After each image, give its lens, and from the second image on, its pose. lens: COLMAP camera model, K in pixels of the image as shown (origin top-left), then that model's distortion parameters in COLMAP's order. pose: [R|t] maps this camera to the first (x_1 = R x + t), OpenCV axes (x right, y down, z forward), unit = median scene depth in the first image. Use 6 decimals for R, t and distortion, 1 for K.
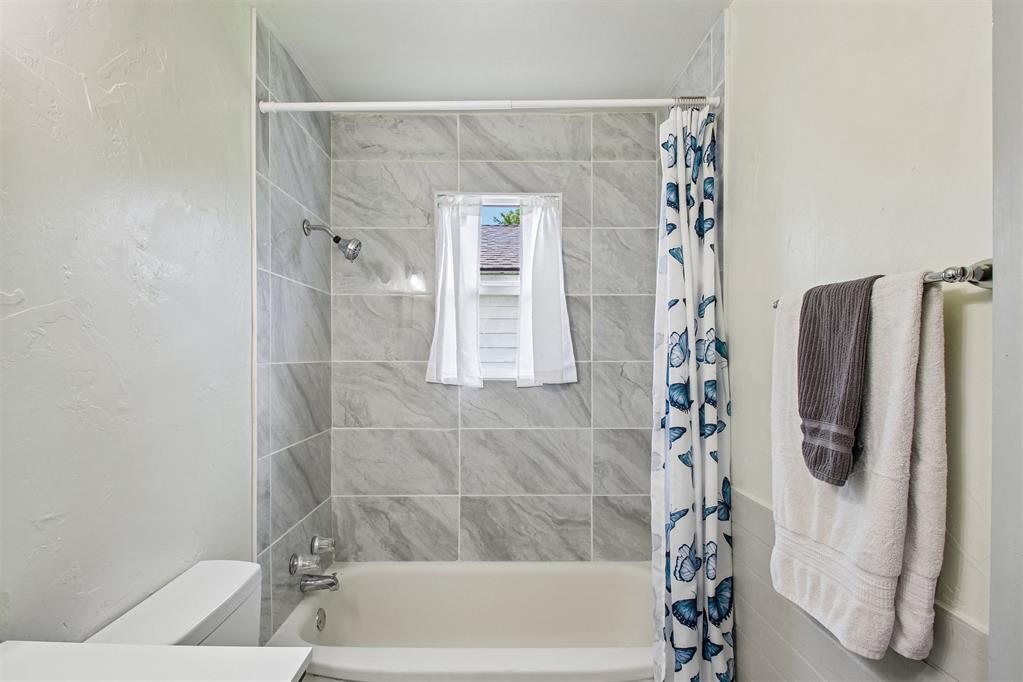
lens RADIAL K [[505.8, 0, 511.5], [0, 505.8, 341.0], [0, 0, 1]] dist [-0.003216, -0.000825]
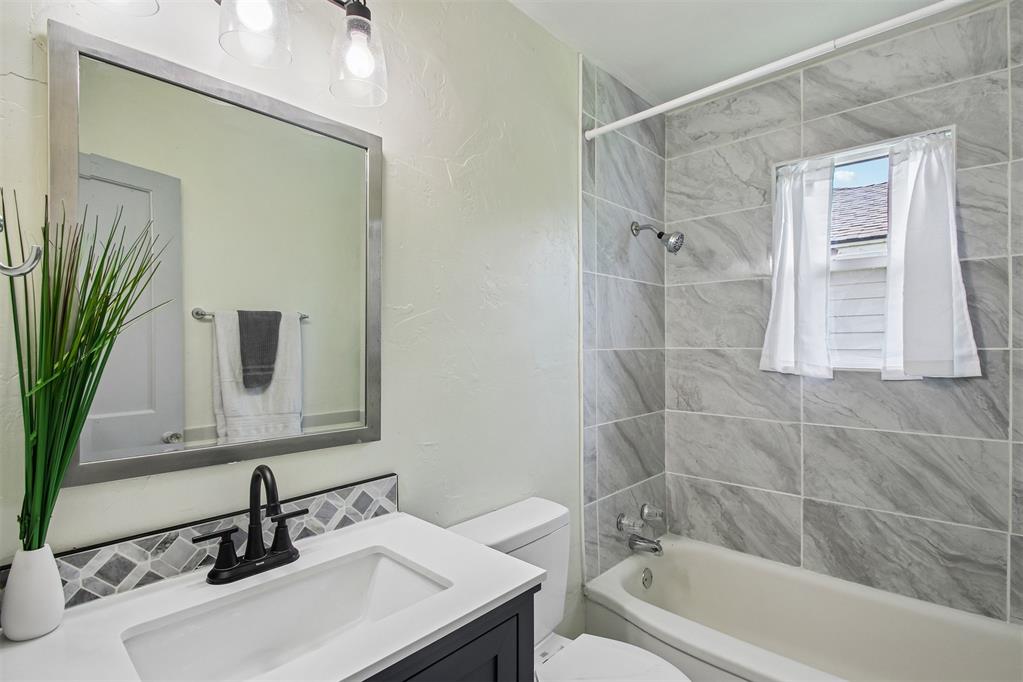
lens RADIAL K [[485.9, 0, 509.5], [0, 485.9, 343.4], [0, 0, 1]] dist [0.003386, -0.013155]
pose [[0.721826, -0.006126, -0.692048, 0.120098], [0.026156, 0.999488, 0.018434, 0.001862], [0.691581, -0.031407, 0.721616, 0.019580]]
